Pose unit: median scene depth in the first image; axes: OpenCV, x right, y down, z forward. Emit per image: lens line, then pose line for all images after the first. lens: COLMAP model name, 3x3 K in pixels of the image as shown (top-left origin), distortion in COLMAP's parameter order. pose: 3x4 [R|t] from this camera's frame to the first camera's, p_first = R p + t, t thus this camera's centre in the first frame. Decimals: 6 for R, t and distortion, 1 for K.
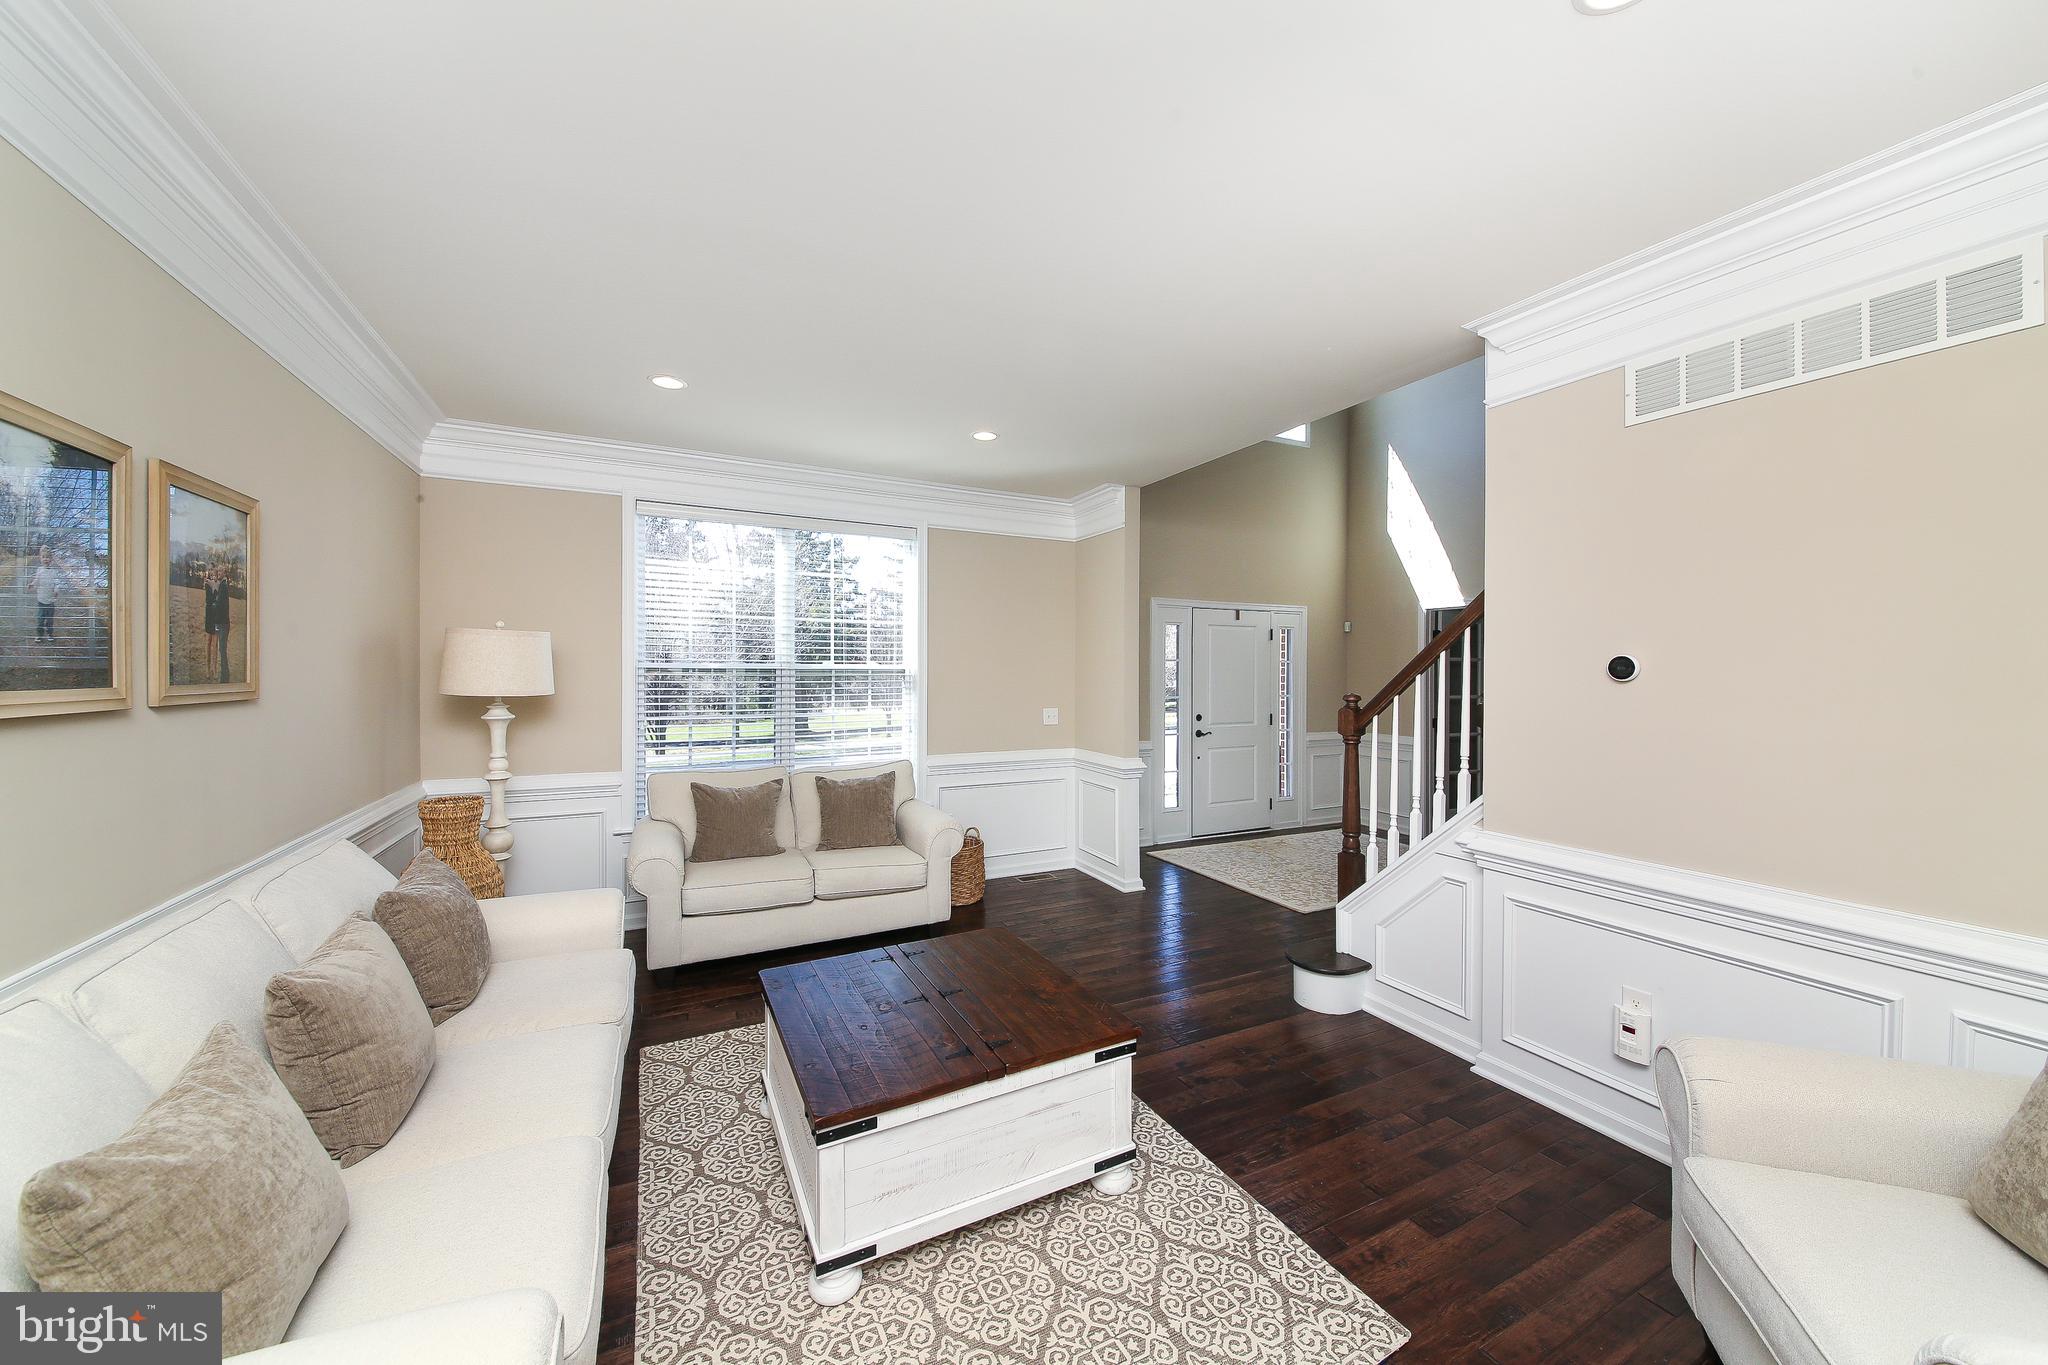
lens RADIAL K [[732.5, 0, 1026.7], [0, 732.5, 679.7], [0, 0, 1]] dist [-0.001773, -0.000868]
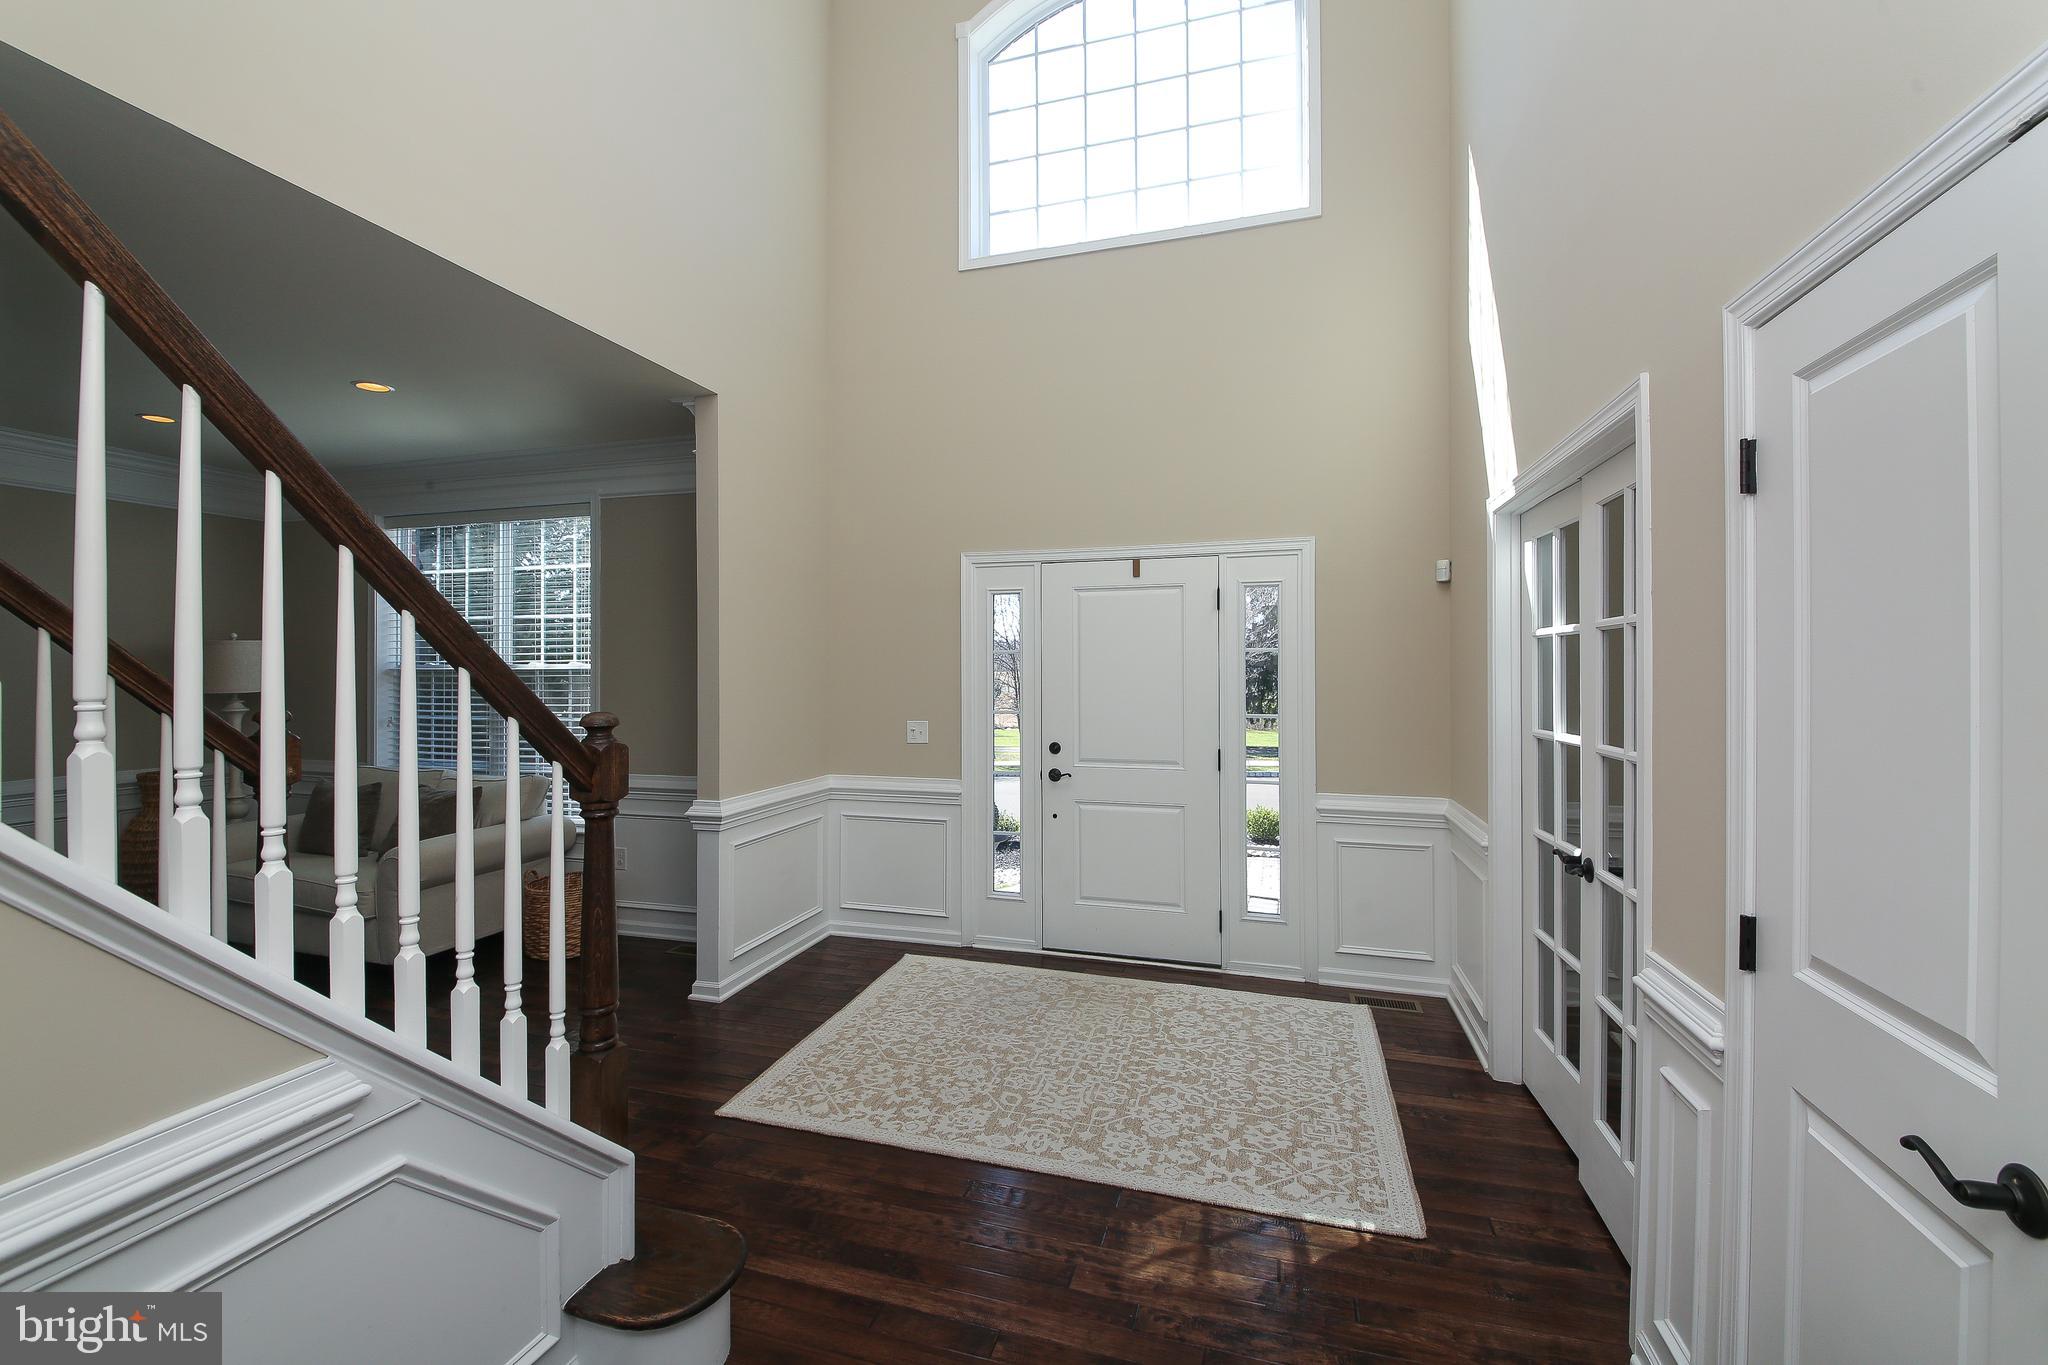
lens RADIAL K [[846.6, 0, 1025.8], [0, 846.6, 672.3], [0, 0, 1]] dist [-0.010316, -0.002060]
pose [[0.729659, -0.002603, -0.683806, 0.859099], [-0.004680, 0.999950, -0.008800, -0.003846], [0.683795, 0.009621, 0.729611, 0.612307]]
